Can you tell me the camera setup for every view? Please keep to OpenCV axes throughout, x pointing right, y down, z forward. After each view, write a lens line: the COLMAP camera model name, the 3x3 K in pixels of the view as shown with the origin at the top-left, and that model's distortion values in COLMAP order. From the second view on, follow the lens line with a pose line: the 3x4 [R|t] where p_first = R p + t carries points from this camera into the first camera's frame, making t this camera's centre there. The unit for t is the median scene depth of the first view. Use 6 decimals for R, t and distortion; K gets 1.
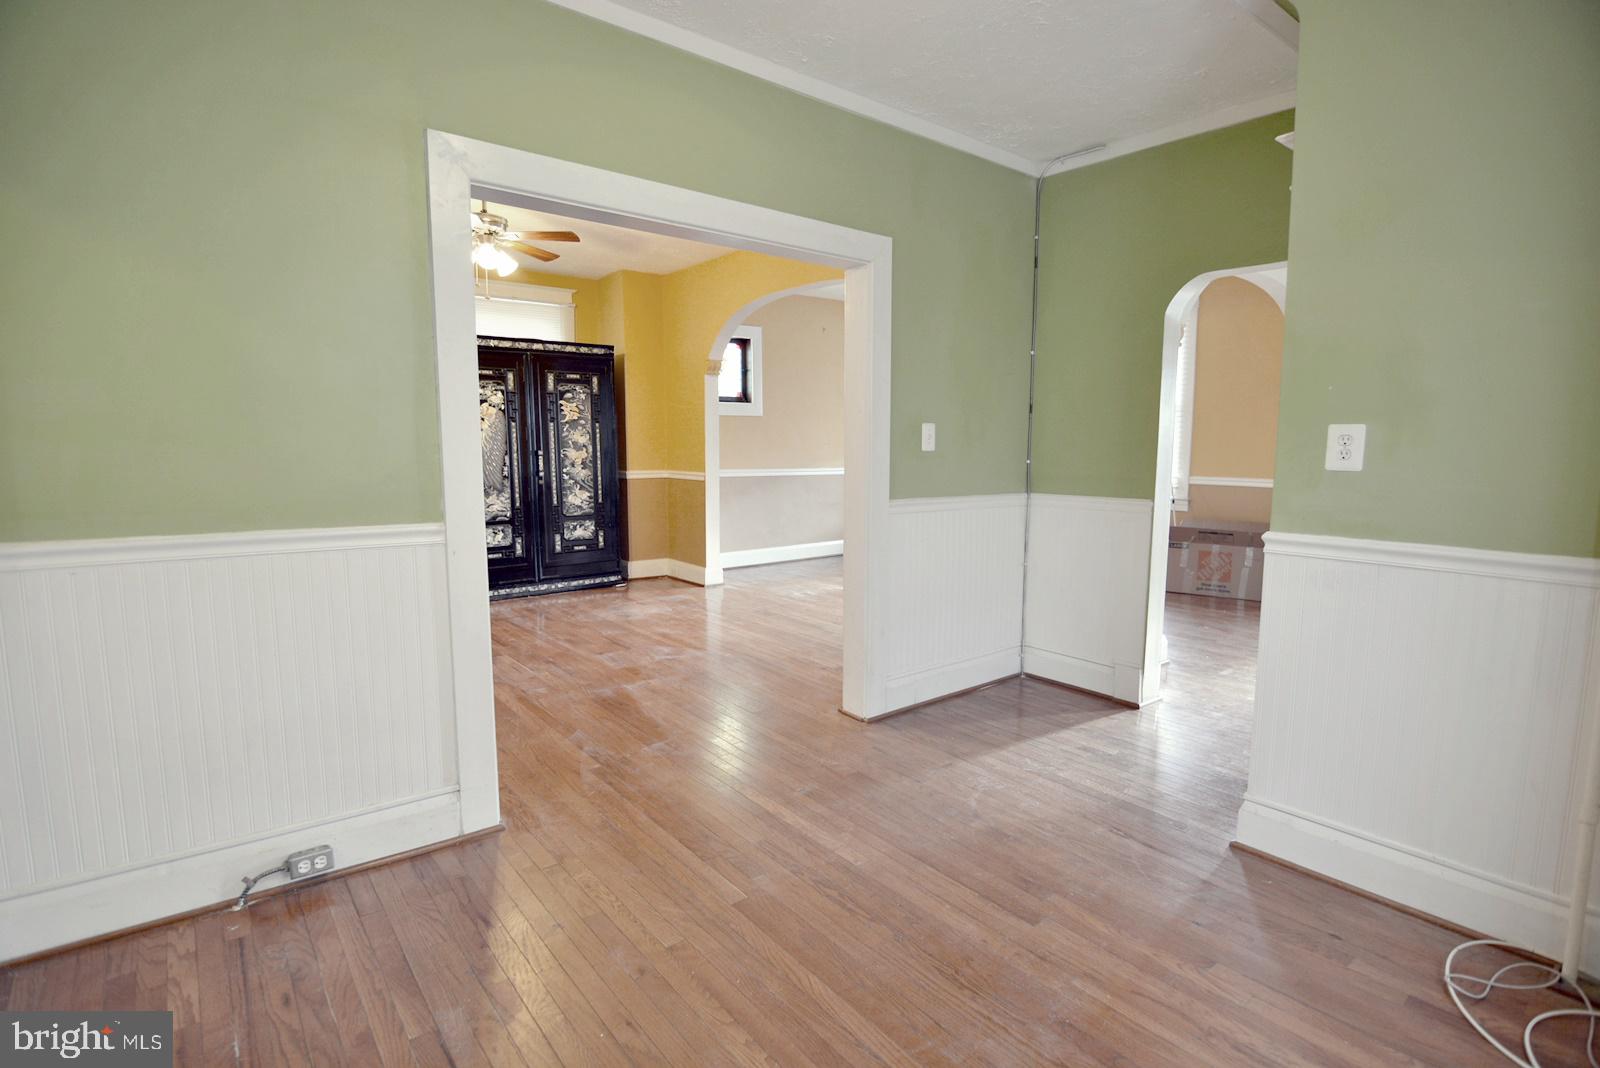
lens RADIAL K [[777.6, 0, 799.5], [0, 777.6, 538.2], [0, 0, 1]] dist [-0.015598, -0.005127]
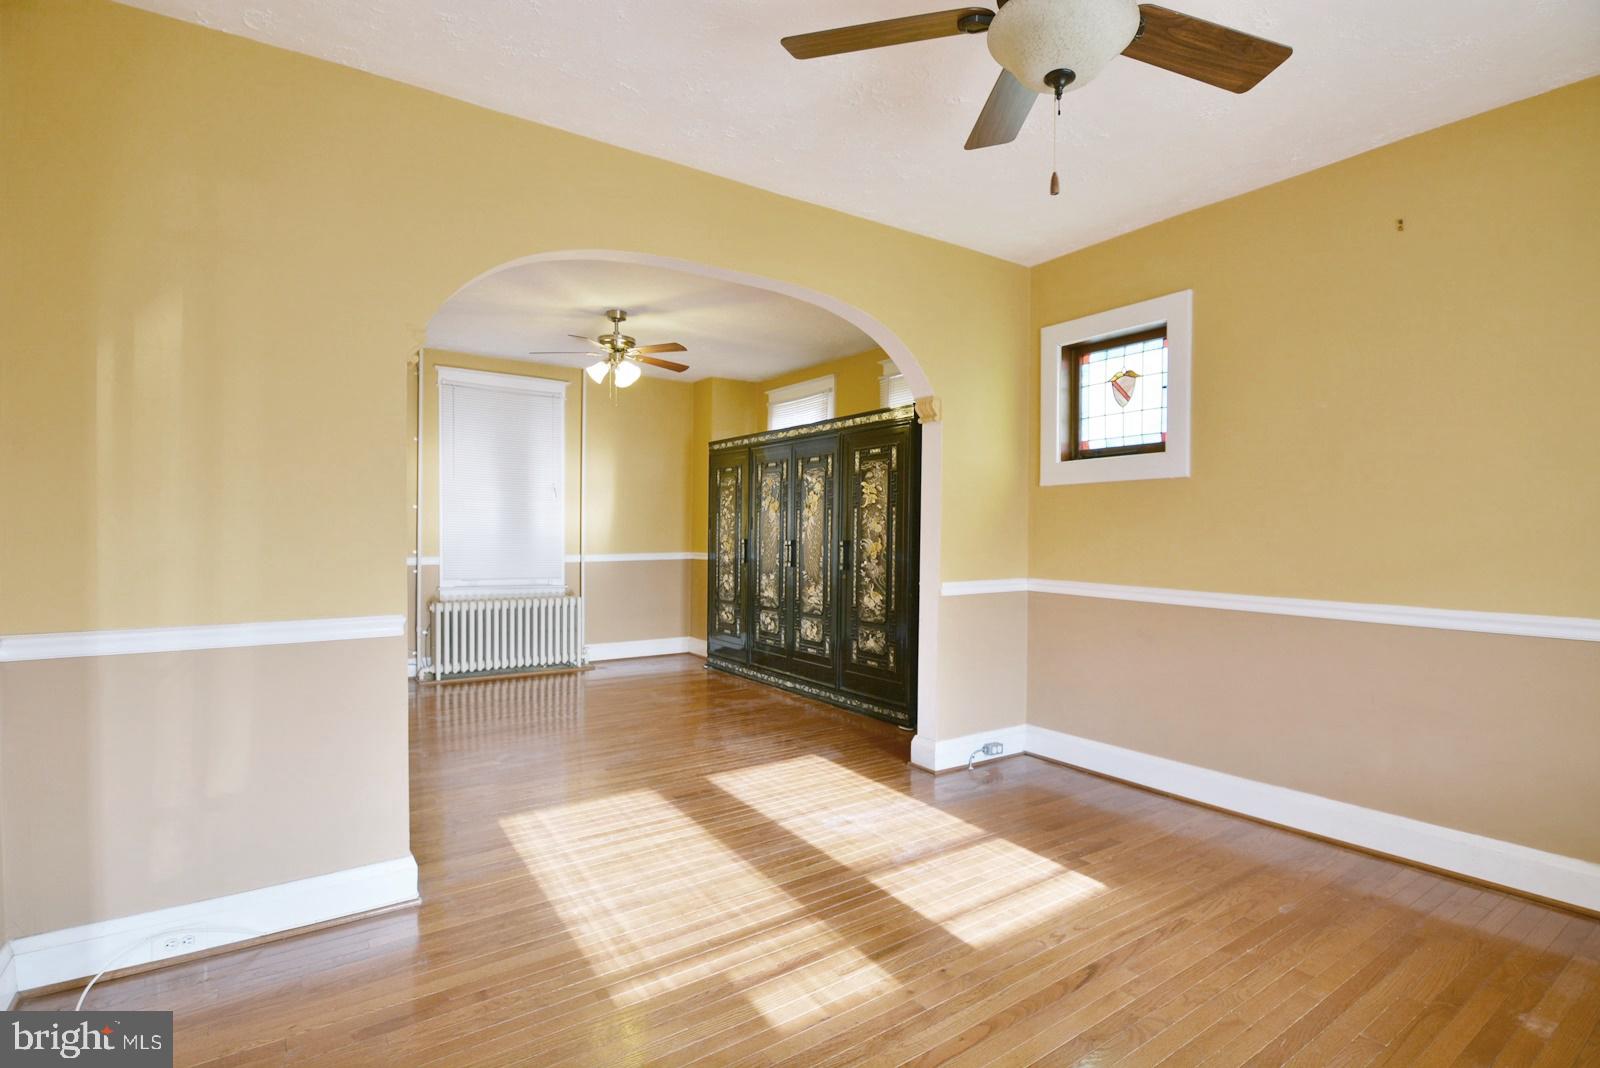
lens RADIAL K [[777.6, 0, 800.2], [0, 777.6, 529.7], [0, 0, 1]] dist [-0.015598, -0.005127]
pose [[-0.069662, 0.000061, -0.997571, 0.523934], [-0.124079, 0.992234, 0.008725, -0.122982], [0.989824, 0.124386, -0.069114, 0.980158]]
